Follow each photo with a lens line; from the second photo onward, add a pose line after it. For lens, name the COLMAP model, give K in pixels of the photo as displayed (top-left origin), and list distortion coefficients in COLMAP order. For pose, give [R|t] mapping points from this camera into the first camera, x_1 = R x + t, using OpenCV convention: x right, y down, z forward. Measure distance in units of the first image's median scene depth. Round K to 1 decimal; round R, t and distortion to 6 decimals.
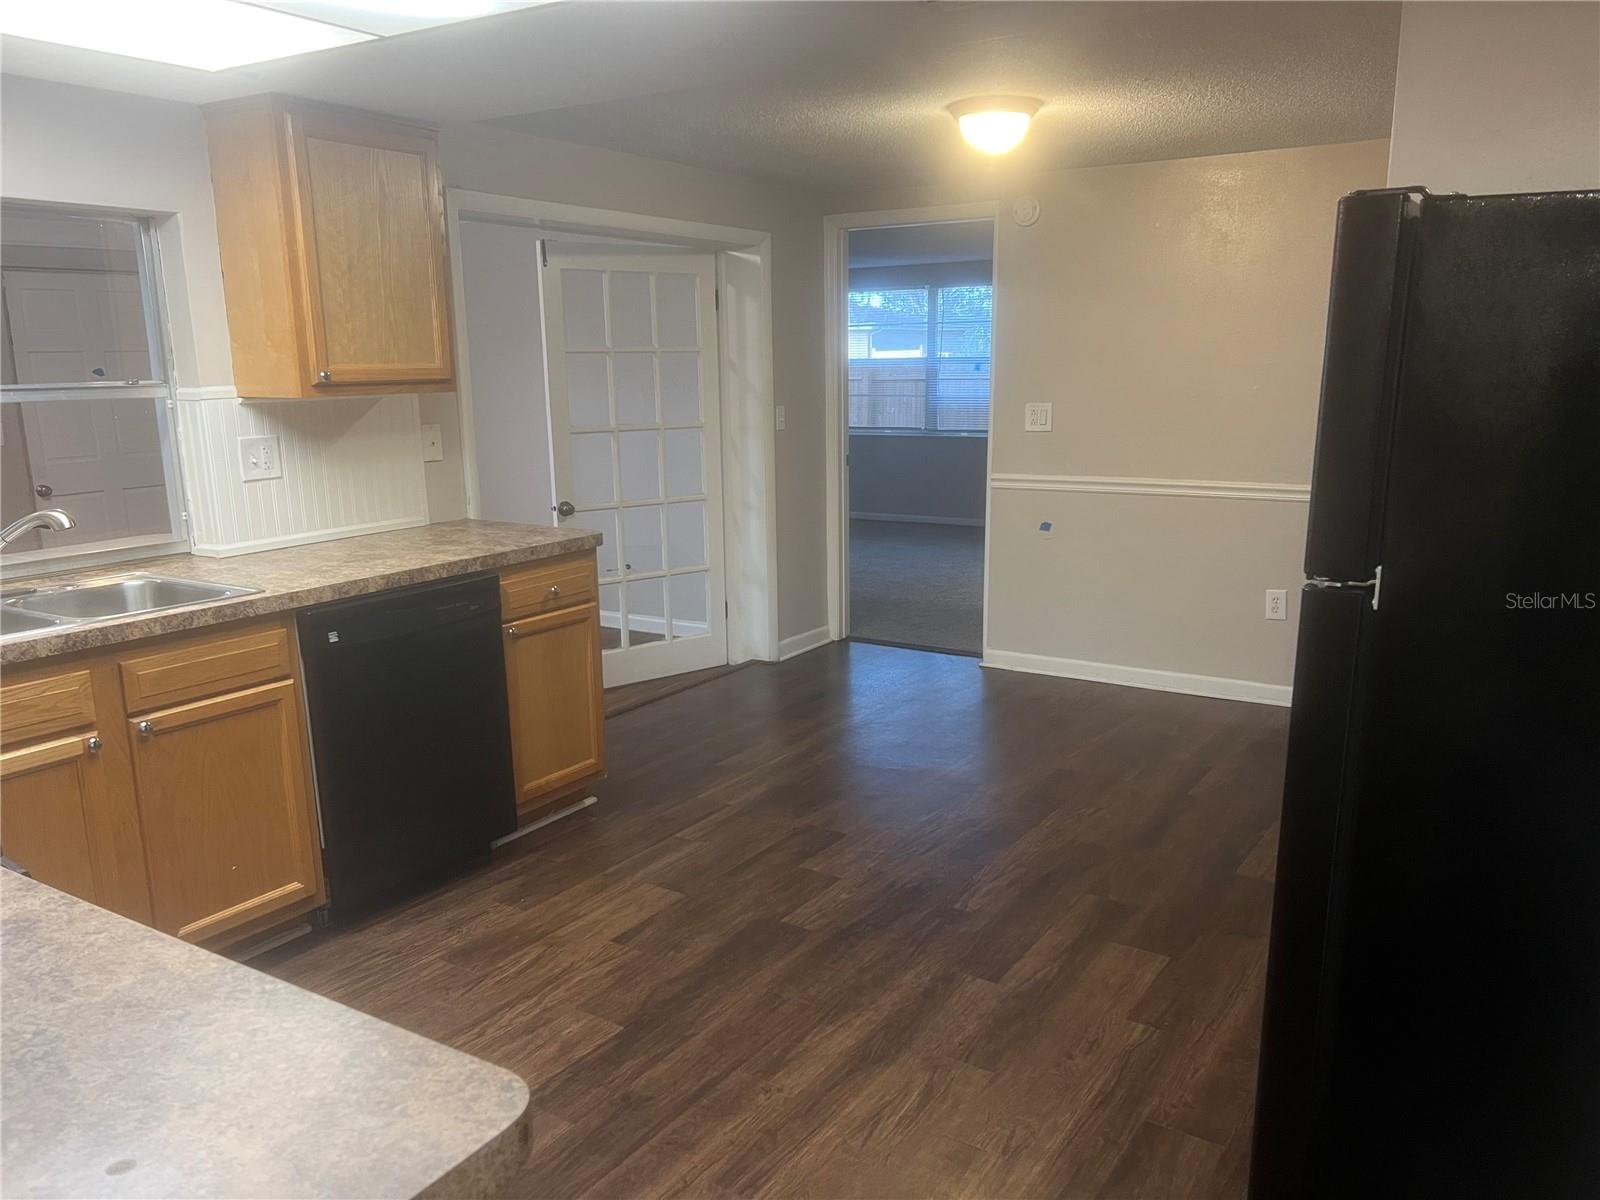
lens RADIAL K [[1210.1, 0, 812.2], [0, 1210.1, 605.7], [0, 0, 1]] dist [0.060018, -0.070353]
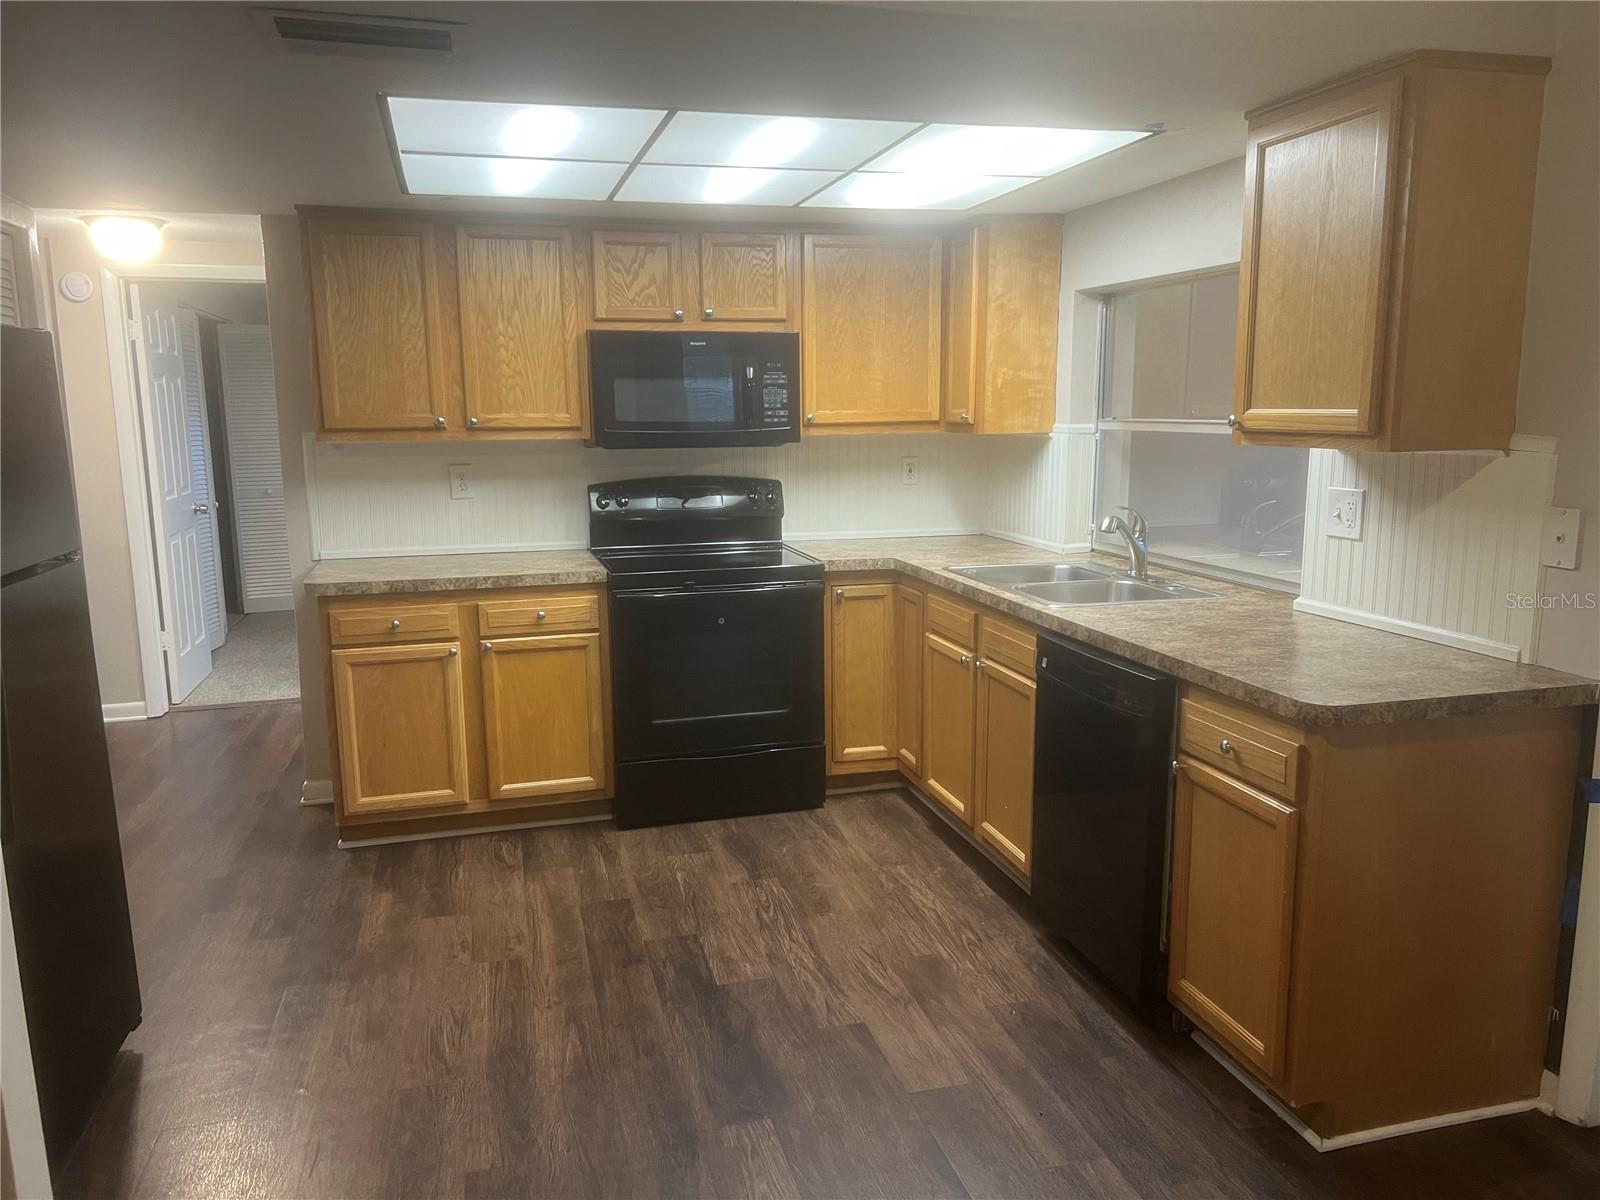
lens RADIAL K [[1210.1, 0, 800.7], [0, 1210.1, 615.8], [0, 0, 1]] dist [0.060018, -0.070353]
pose [[-0.671205, 0.147425, -0.726463, 0.479551], [-0.133529, 0.939946, 0.314120, -0.294449], [0.729146, 0.307843, -0.611212, 1.369661]]
